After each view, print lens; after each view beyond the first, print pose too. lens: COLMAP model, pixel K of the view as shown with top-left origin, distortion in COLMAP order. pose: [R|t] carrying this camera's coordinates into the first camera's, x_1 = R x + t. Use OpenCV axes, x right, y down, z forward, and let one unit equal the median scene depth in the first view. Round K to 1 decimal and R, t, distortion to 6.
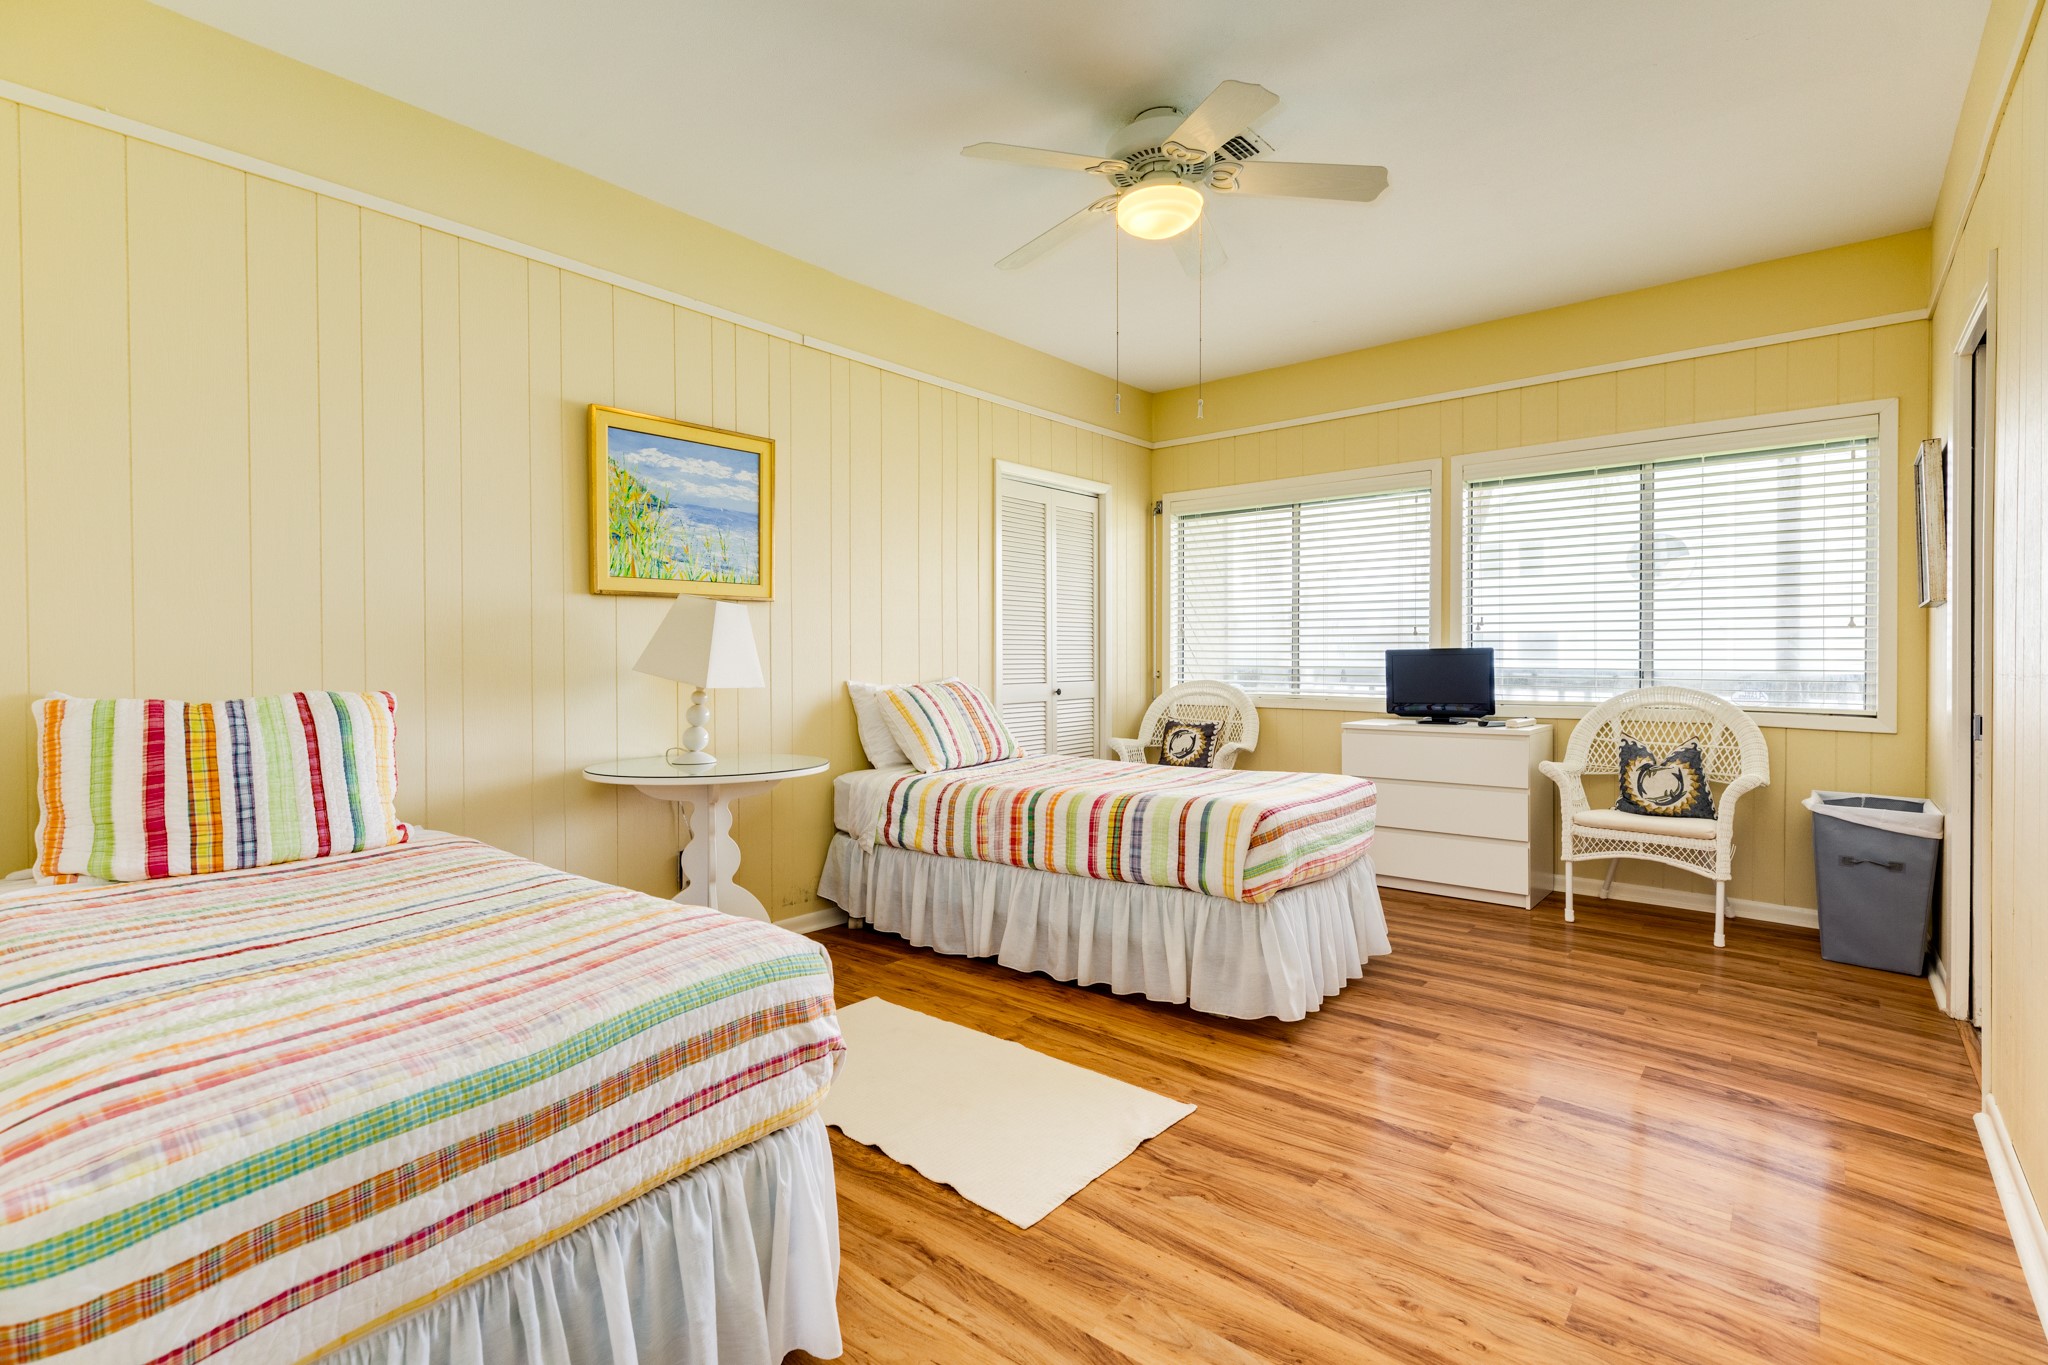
lens RADIAL K [[920.6, 0, 1024.0], [0, 920.6, 682.5], [0, 0, 1]] dist [0.000673, 0.000057]
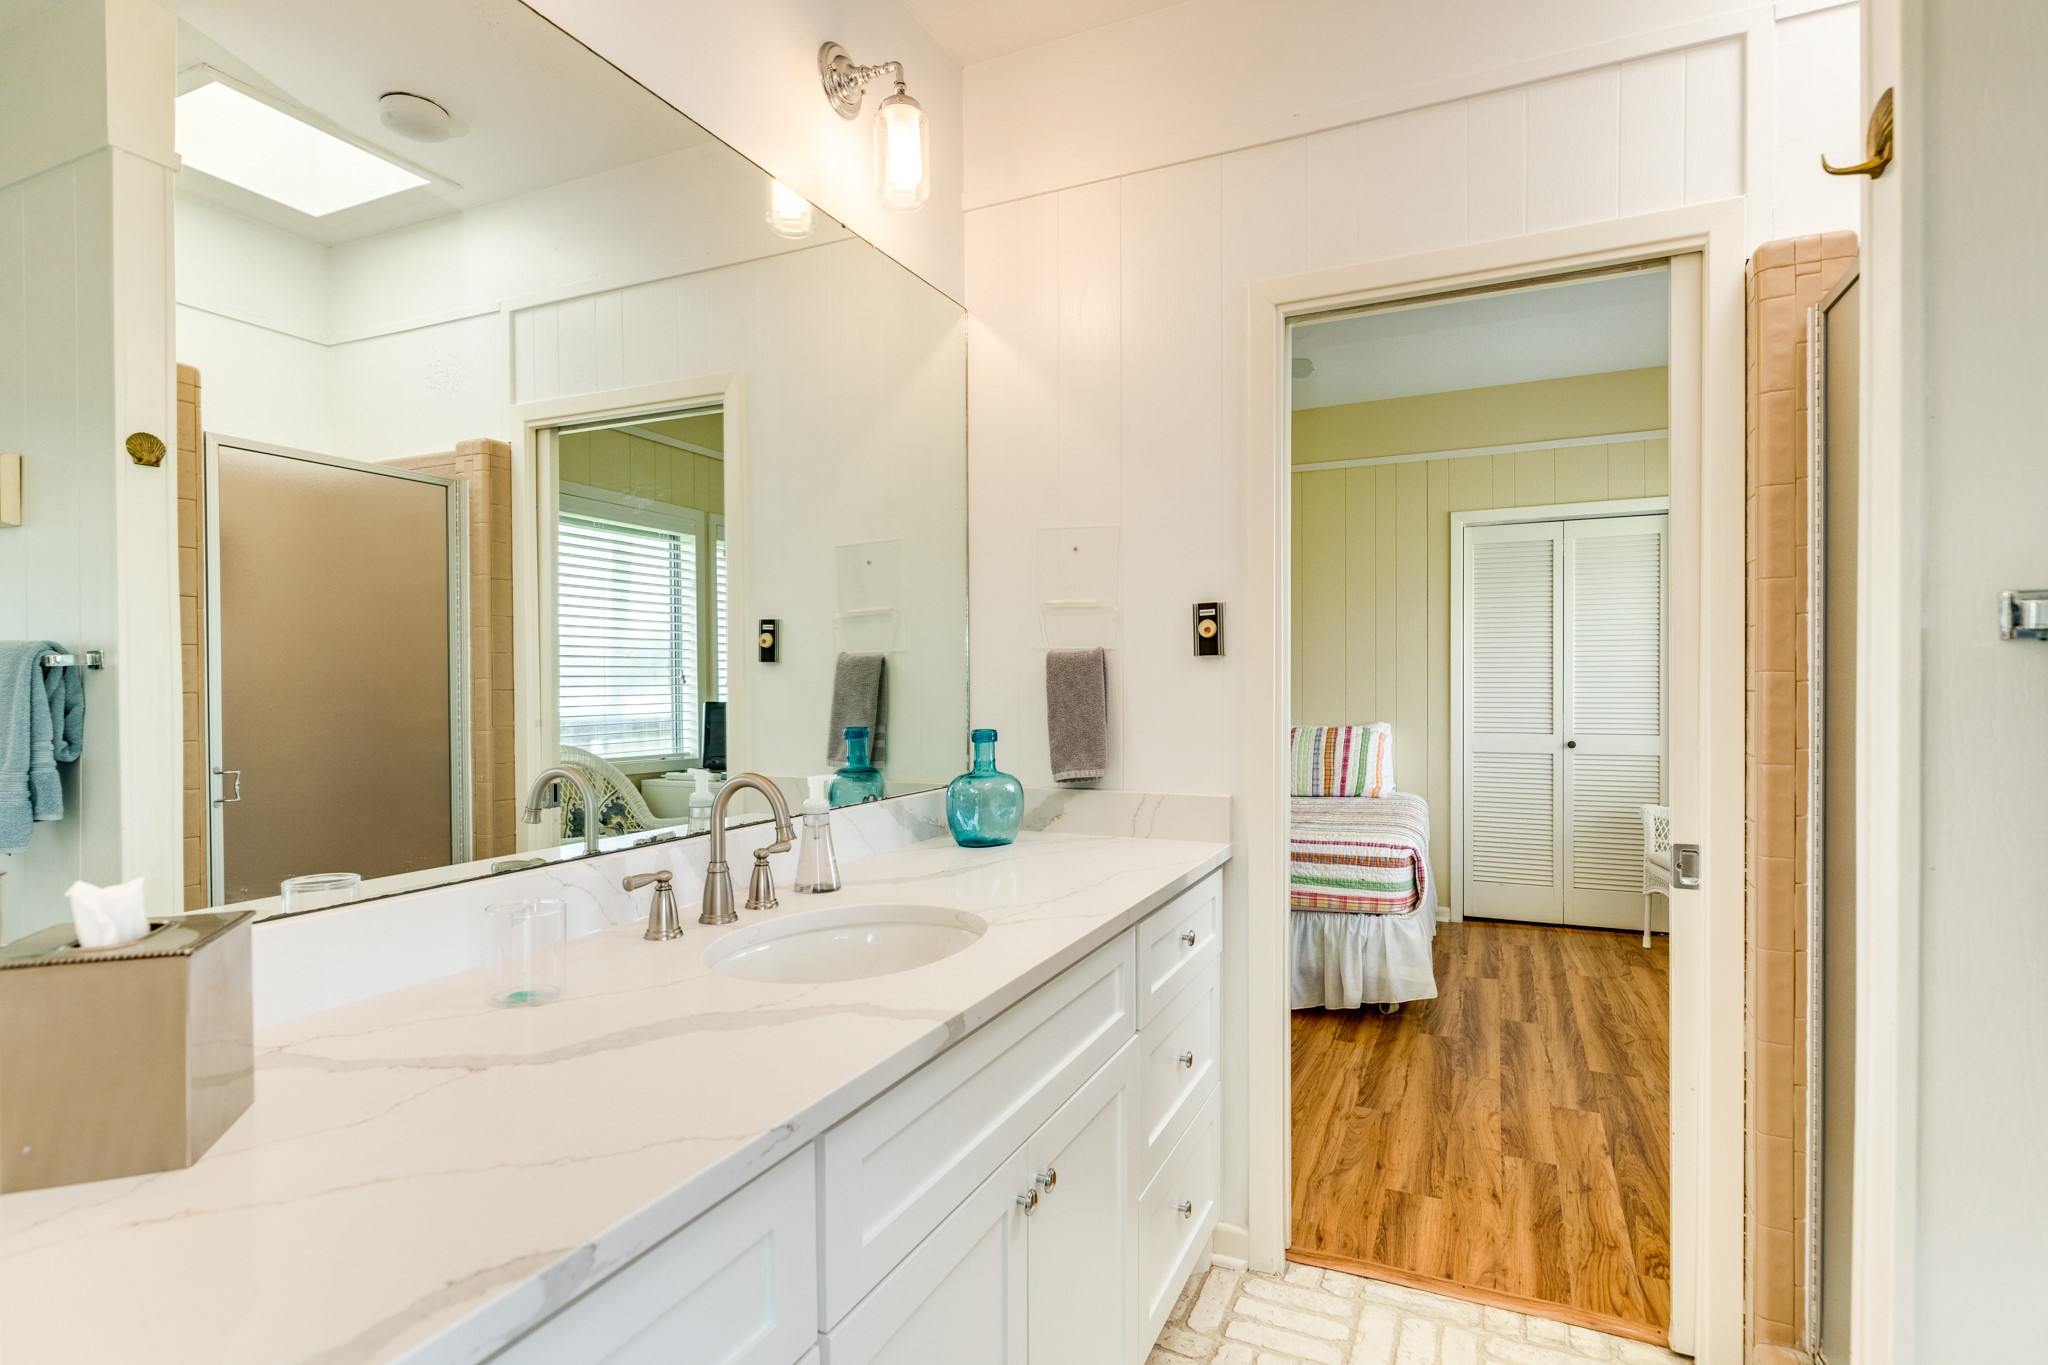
lens RADIAL K [[1027.3, 0, 1024.0], [0, 1027.3, 682.5], [0, 0, 1]] dist [0.000401, 0.000015]
pose [[0.268492, -0.000193, -0.963282, 1.407469], [-0.032803, 0.999418, -0.009344, -0.038811], [0.962723, 0.034108, 0.268329, 0.349488]]
